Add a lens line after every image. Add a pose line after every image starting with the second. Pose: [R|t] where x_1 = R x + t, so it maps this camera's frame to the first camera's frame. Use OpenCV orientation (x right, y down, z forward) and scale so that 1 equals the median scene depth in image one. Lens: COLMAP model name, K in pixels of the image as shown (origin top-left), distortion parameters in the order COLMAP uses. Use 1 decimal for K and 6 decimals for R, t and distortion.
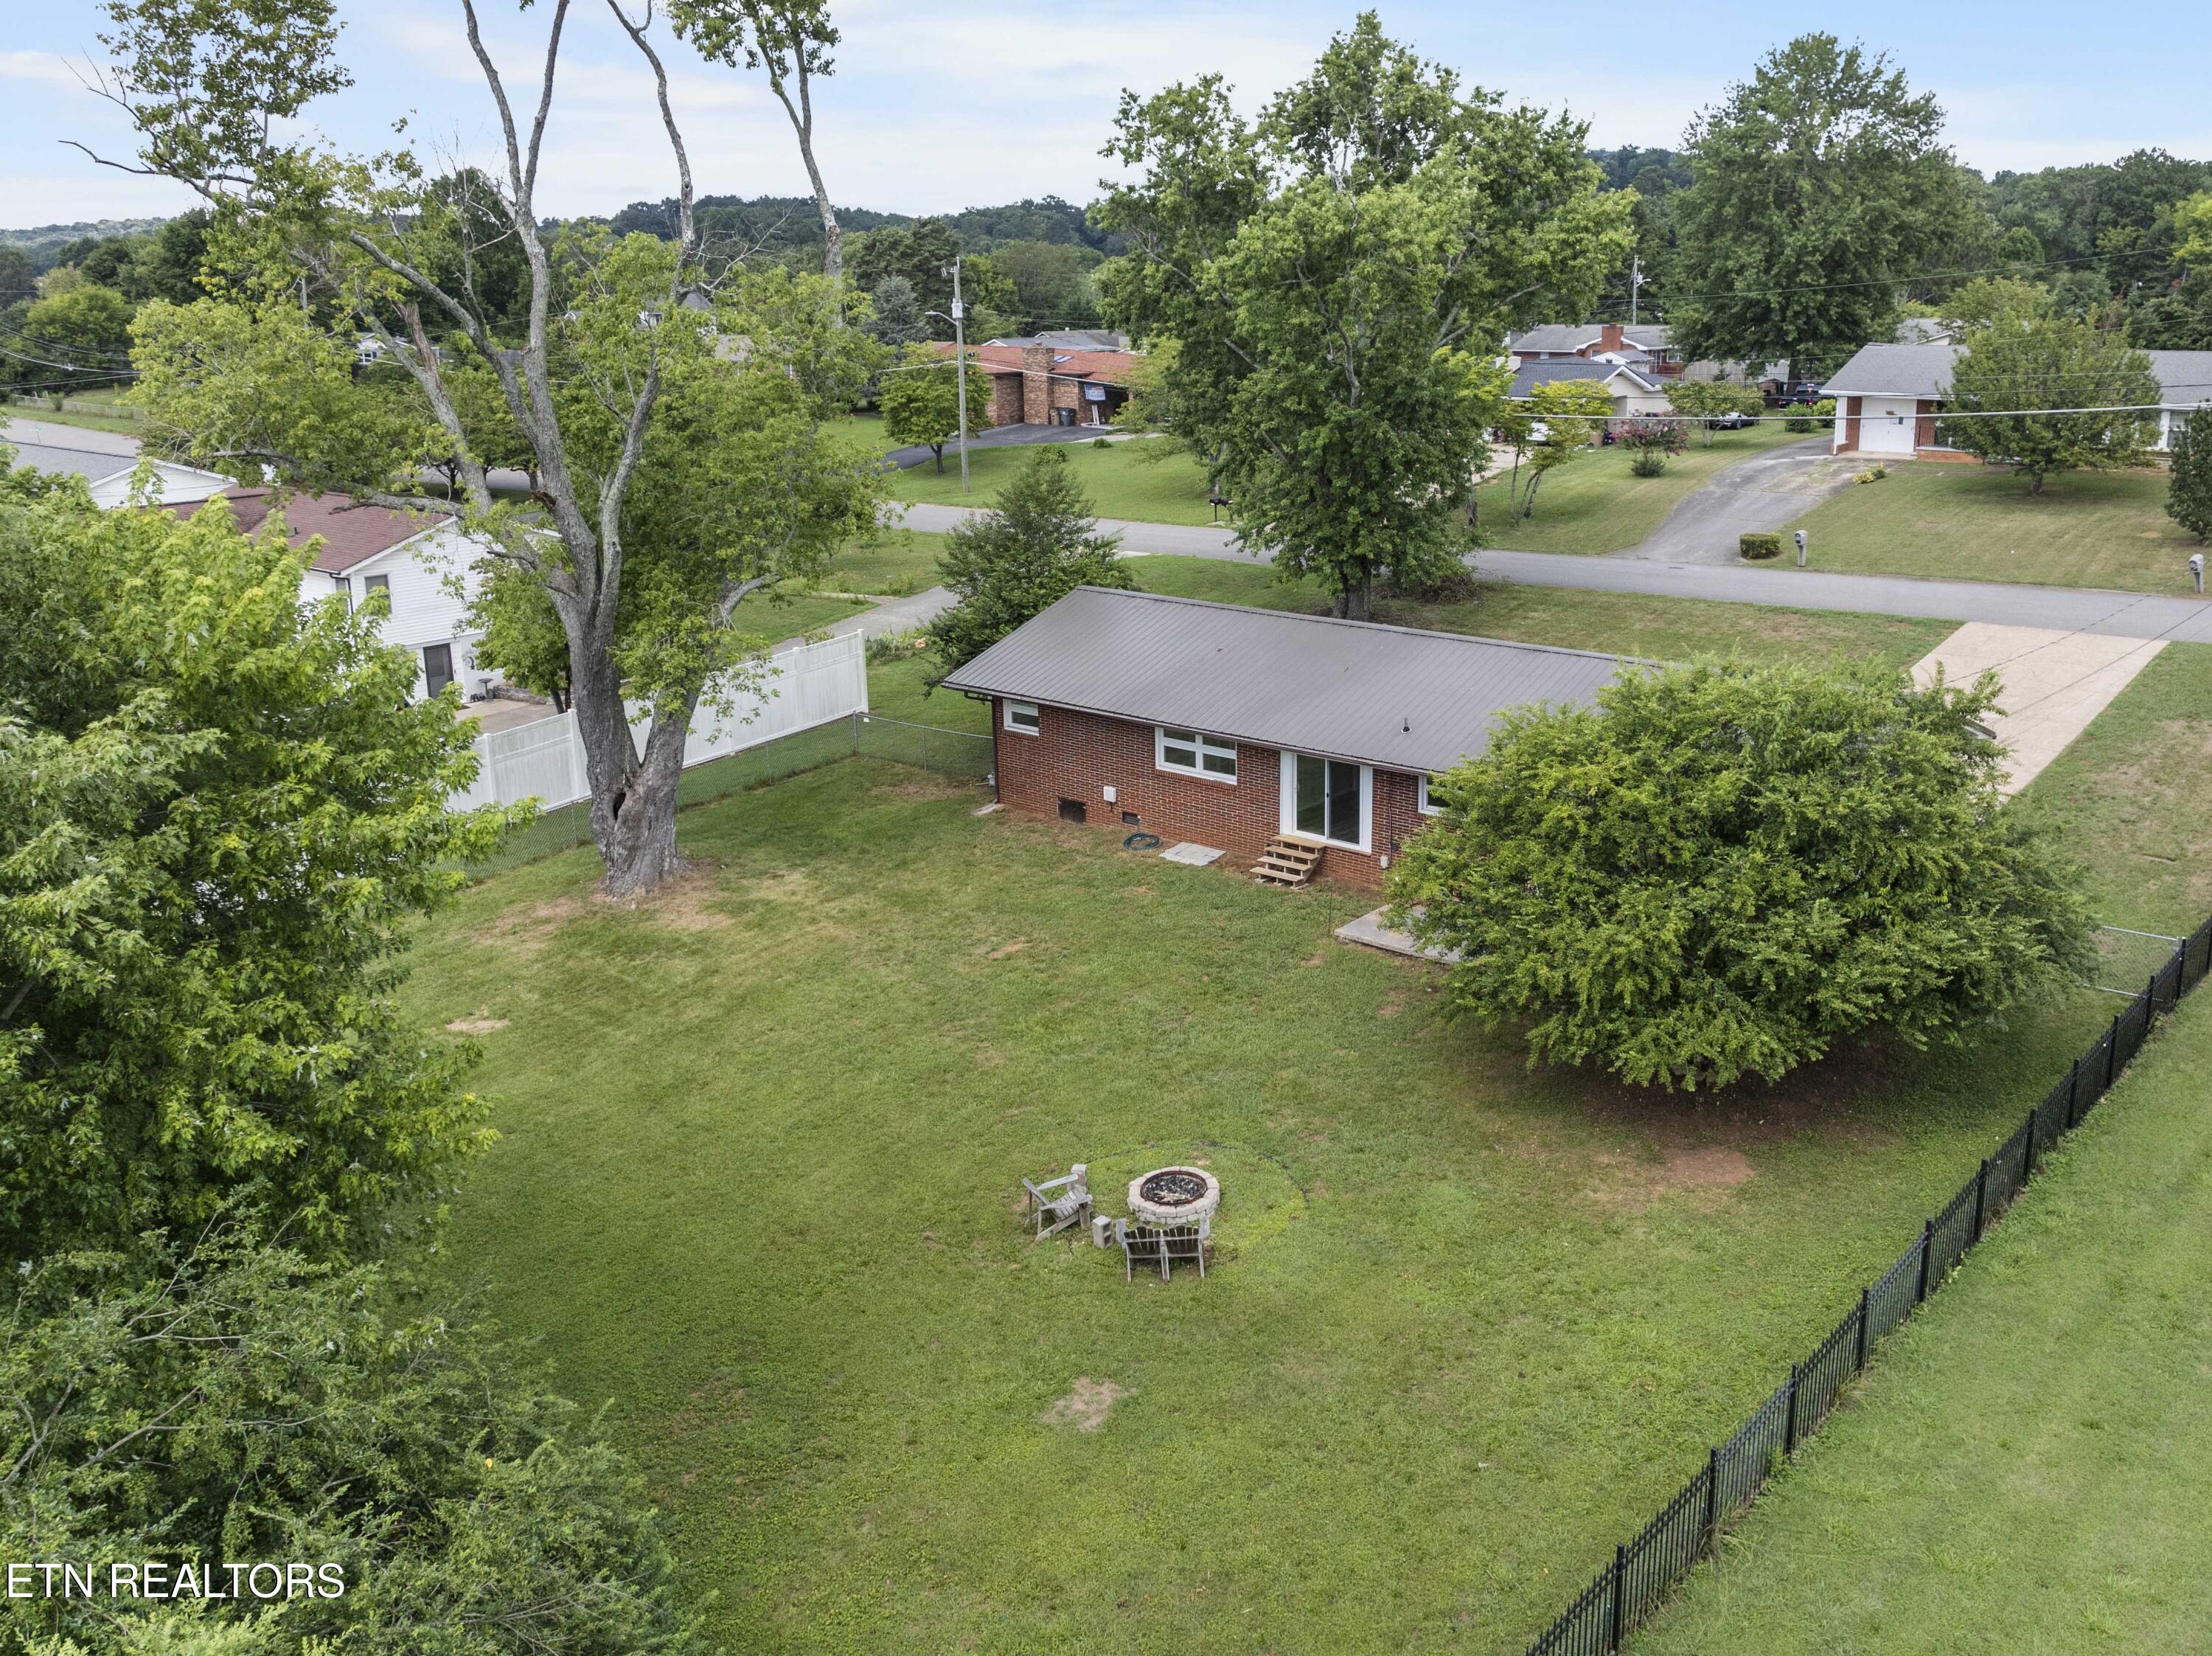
lens RADIAL K [[1735.1, 0, 1221.0], [0, 1735.1, 736.3], [0, 0, 1]] dist [-0.003584, -0.086321]
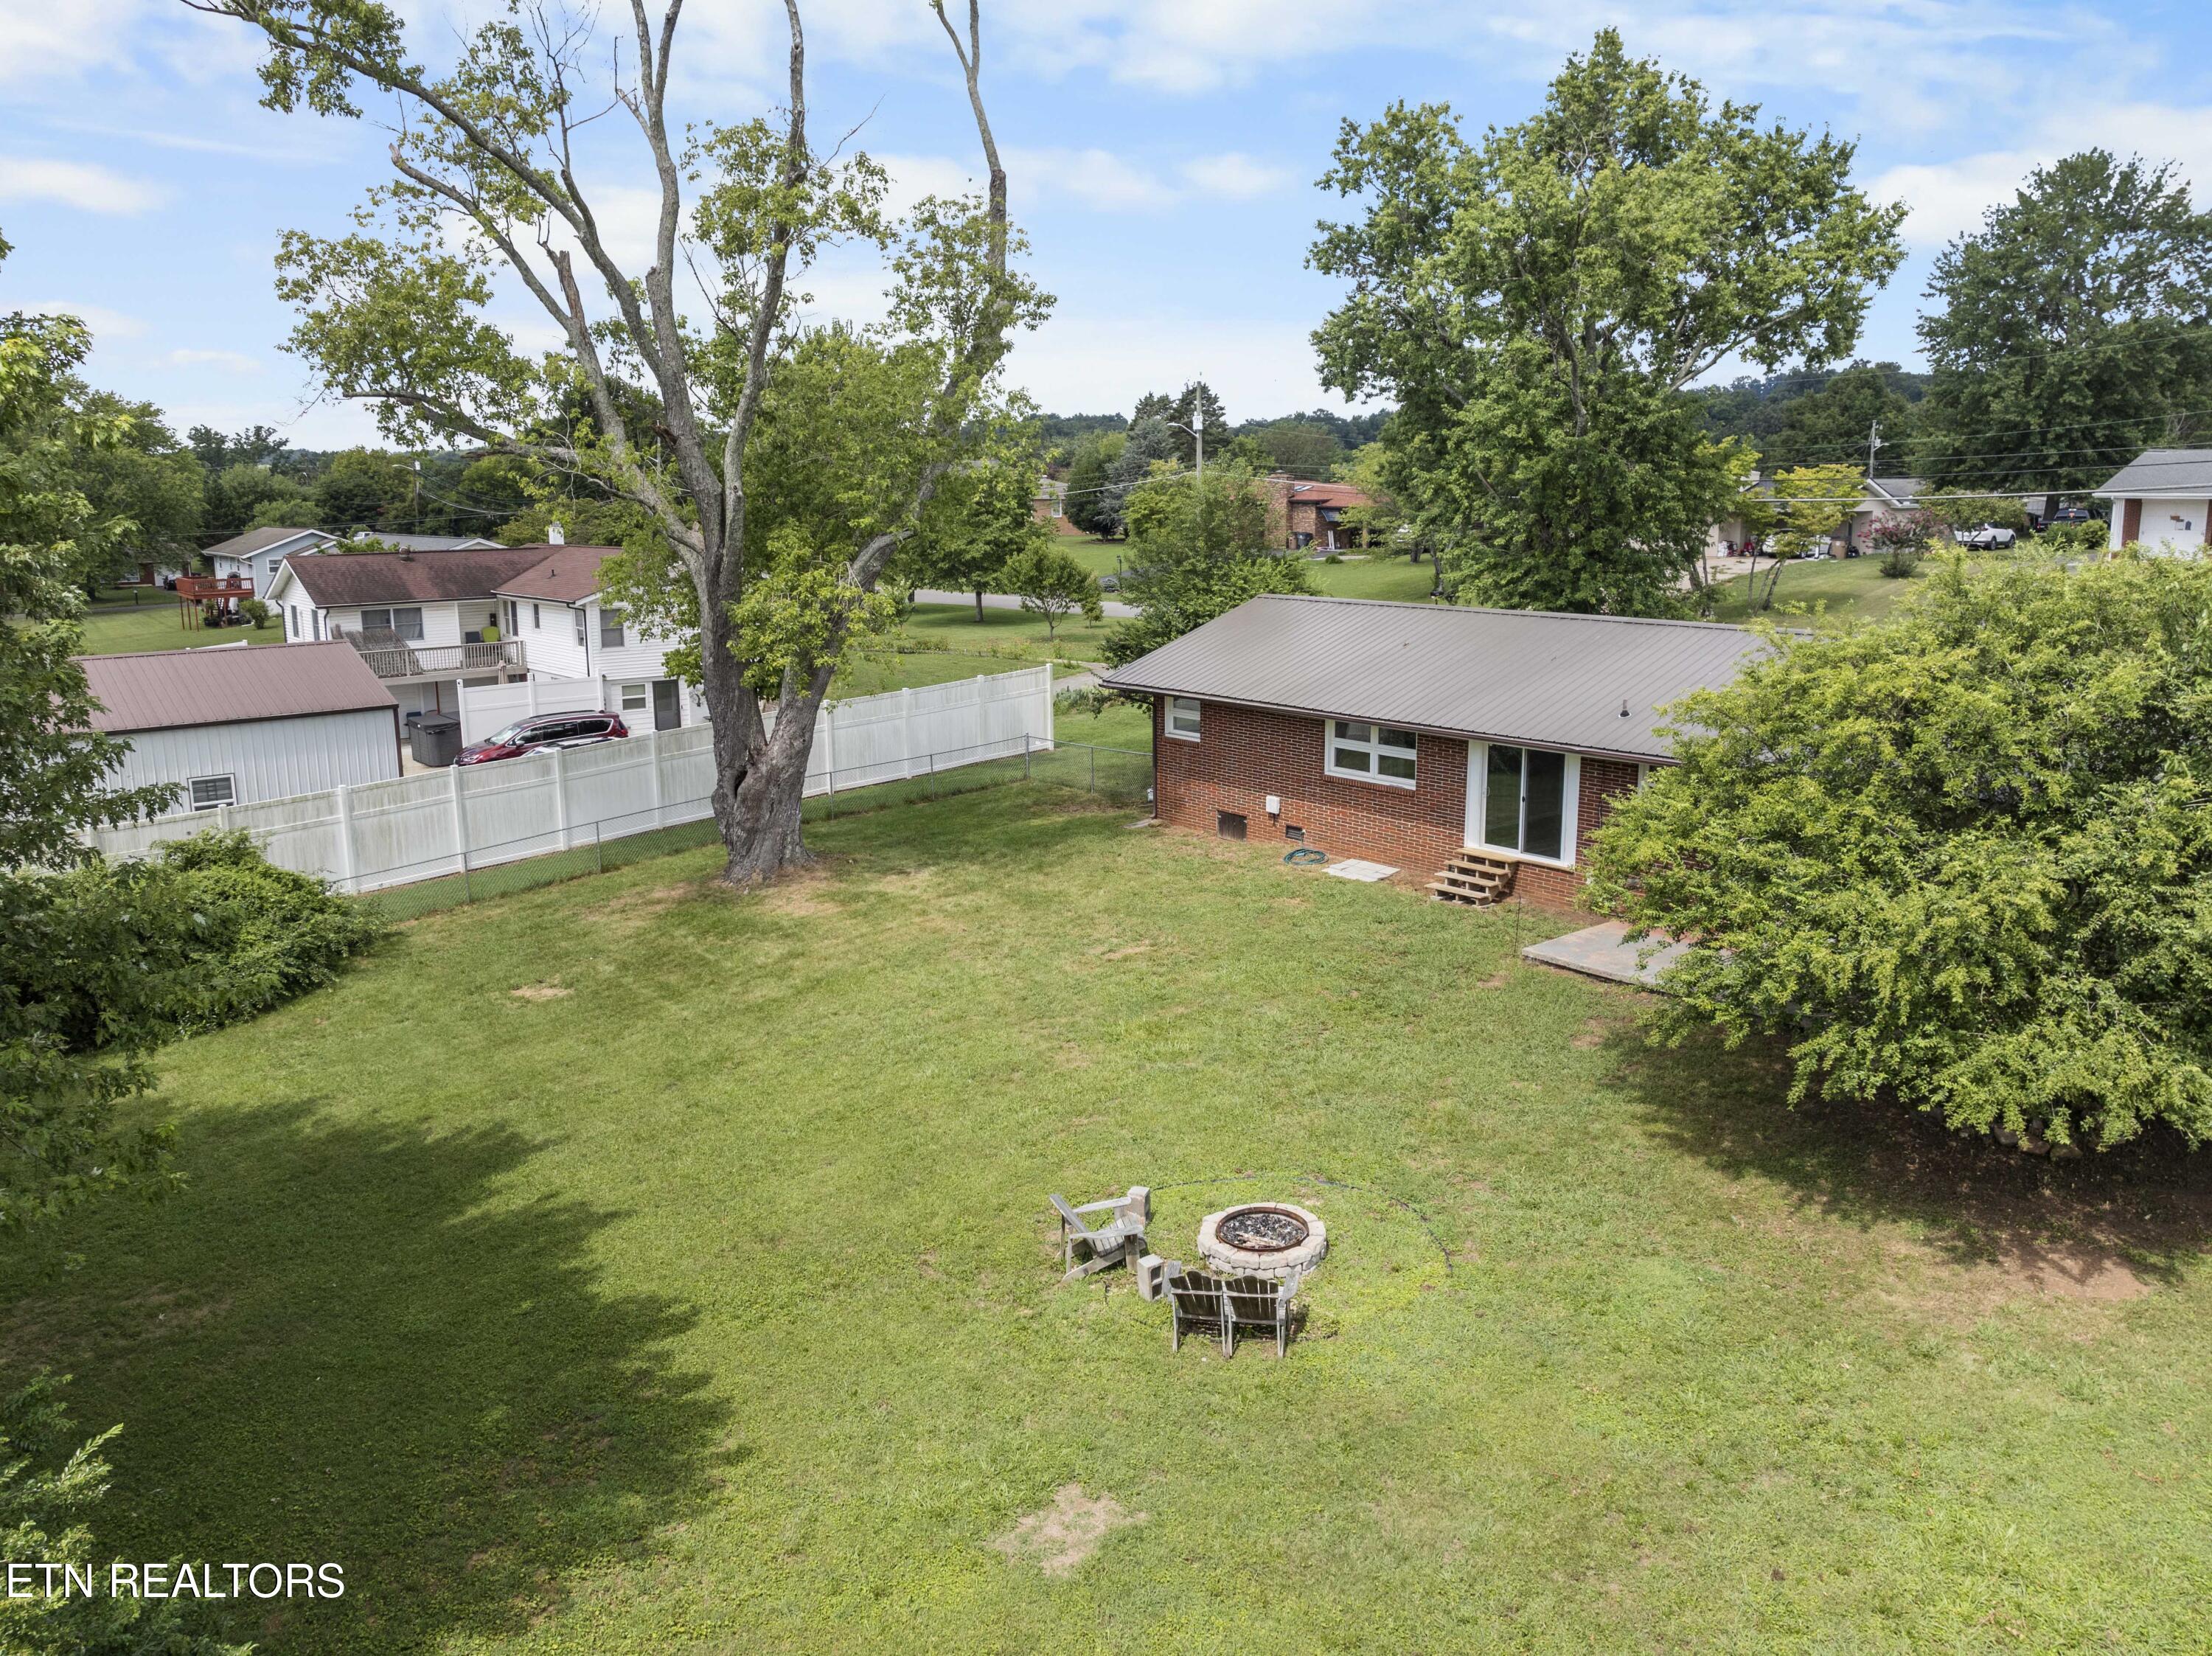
lens RADIAL K [[1539.6, 0, 1131.5], [0, 1539.6, 805.2], [0, 0, 1]] dist [-0.034130, -0.004125]
pose [[0.977631, 0.041918, -0.206106, 0.032958], [-0.051795, 0.997742, -0.042756, 0.086787], [0.203848, 0.052474, 0.977595, 0.269639]]
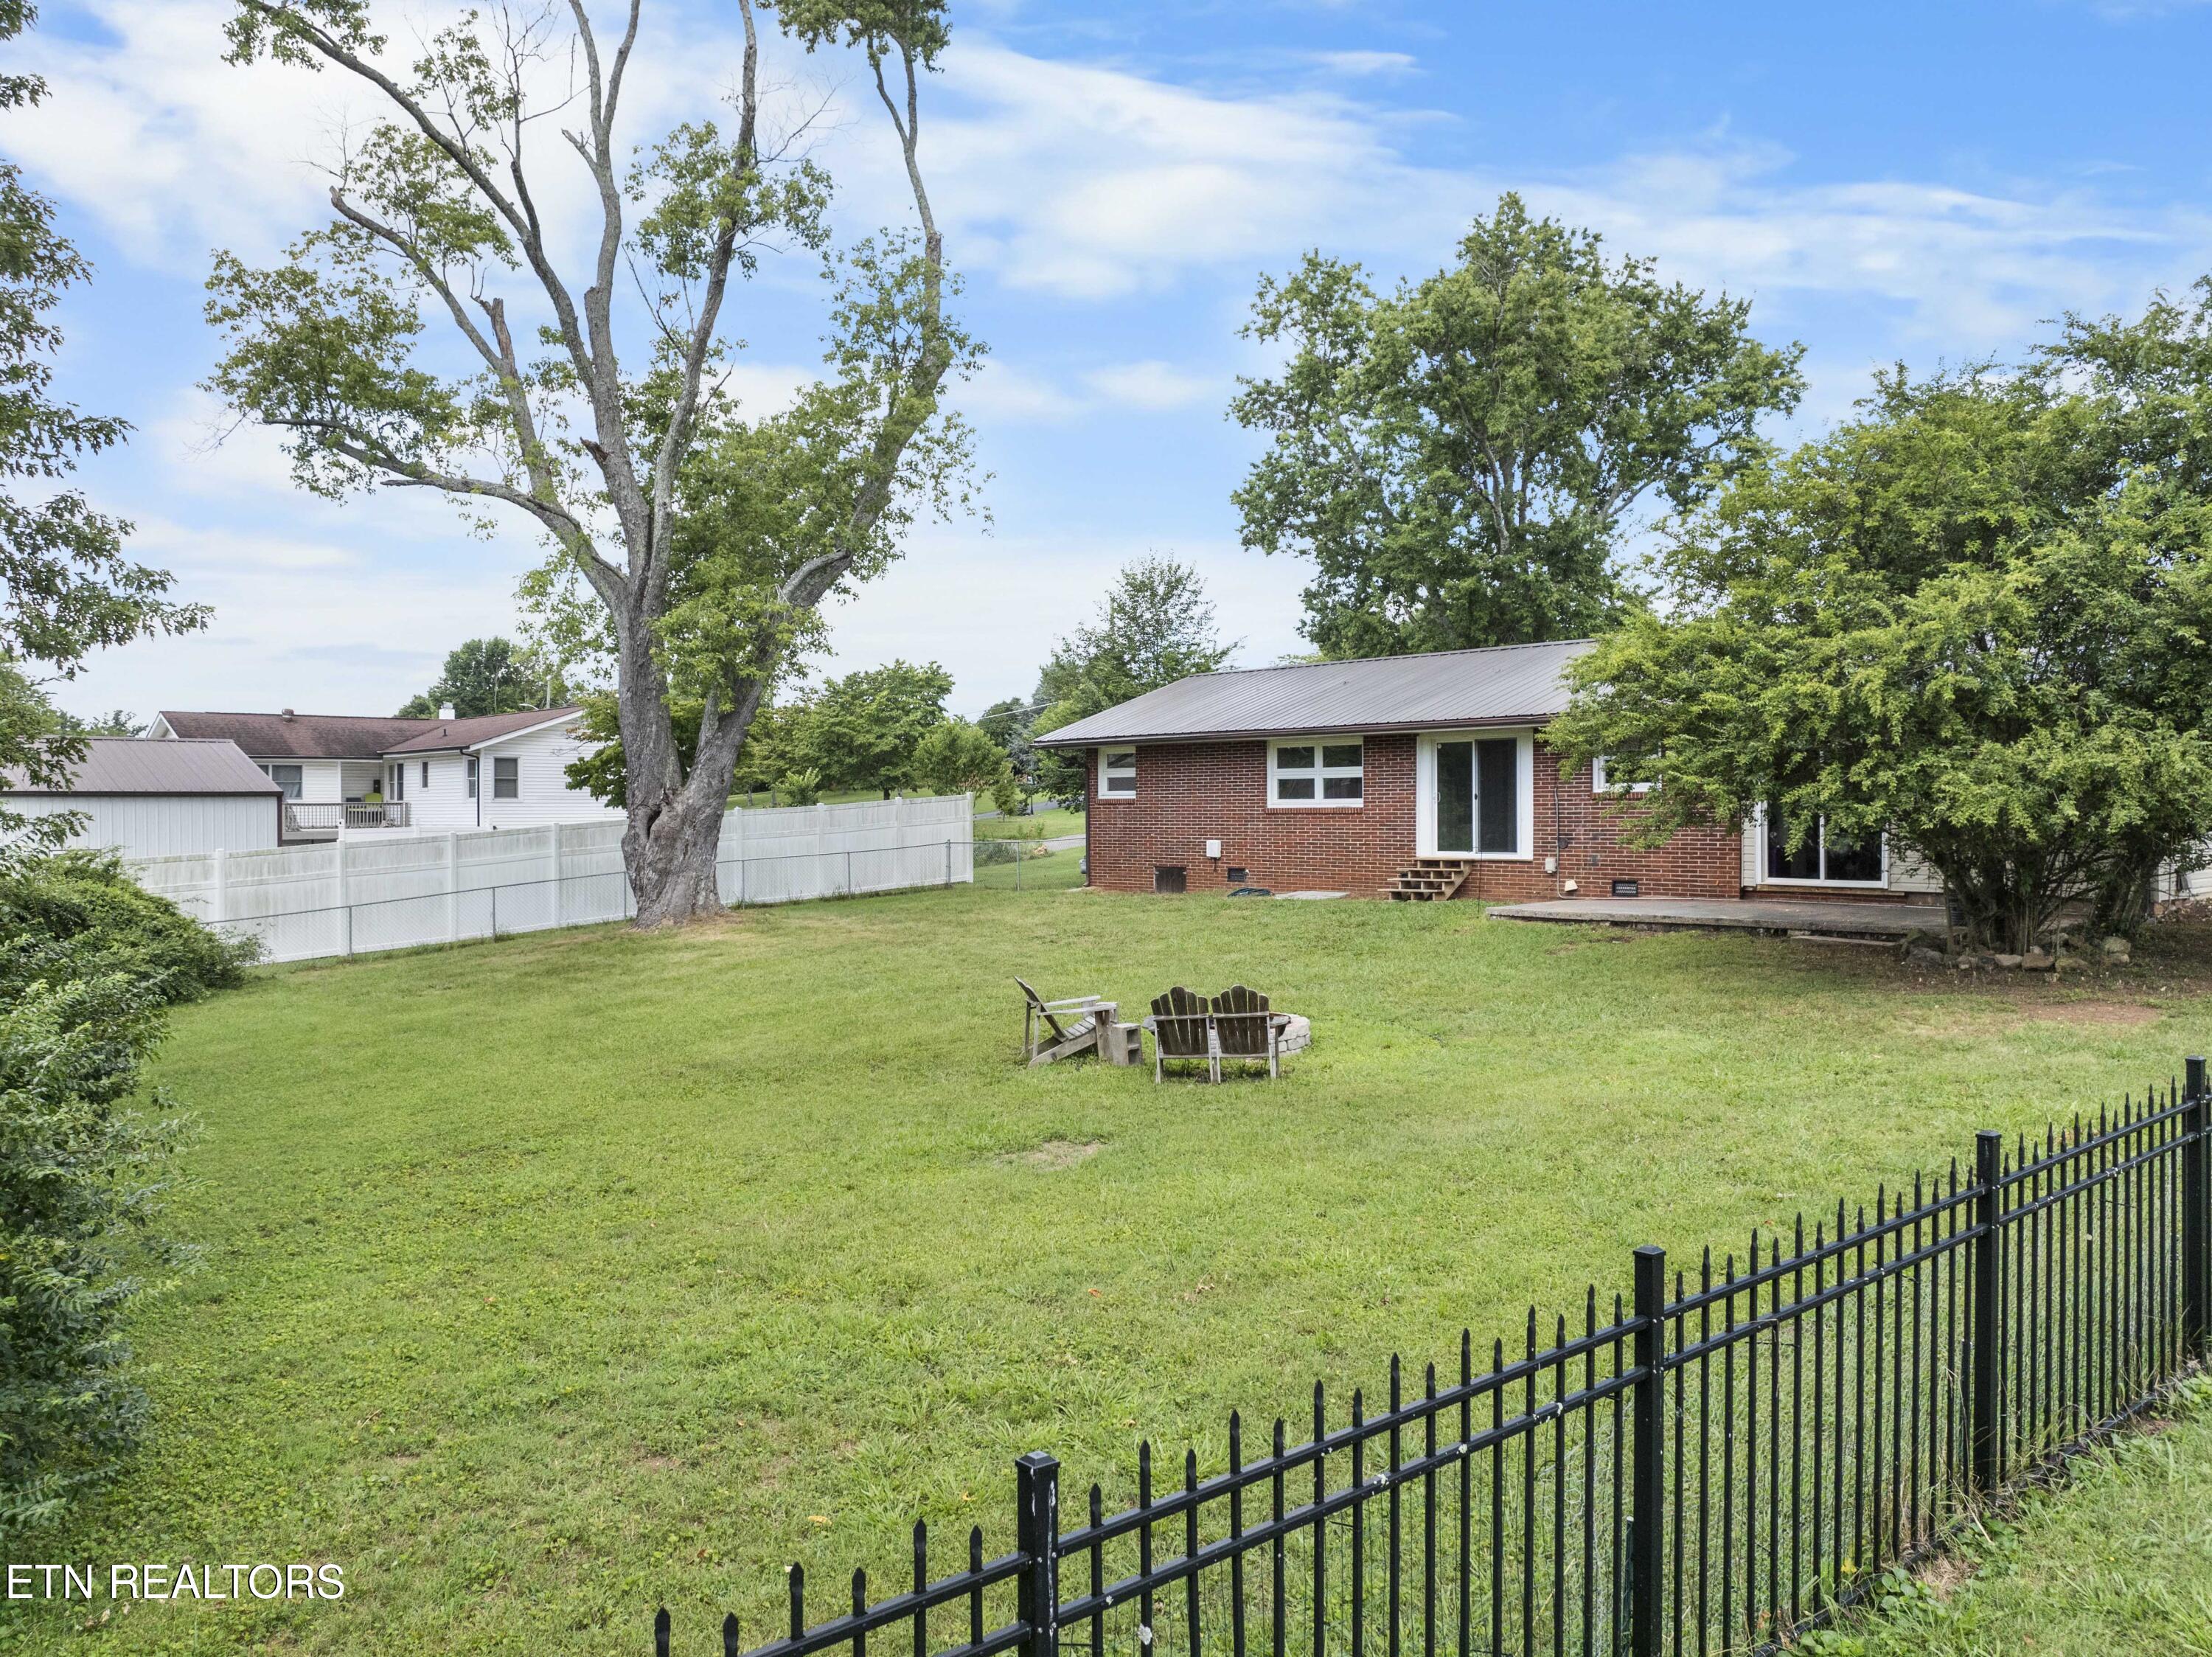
lens RADIAL K [[1620.9, 0, 1106.0], [0, 1620.9, 828.5], [0, 0, 1]] dist [-0.033187, -0.004861]
pose [[0.986128, 0.003183, -0.165955, 0.018580], [-0.040946, 0.973583, -0.224632, 0.249394], [0.160856, 0.228311, 0.960208, 0.282556]]
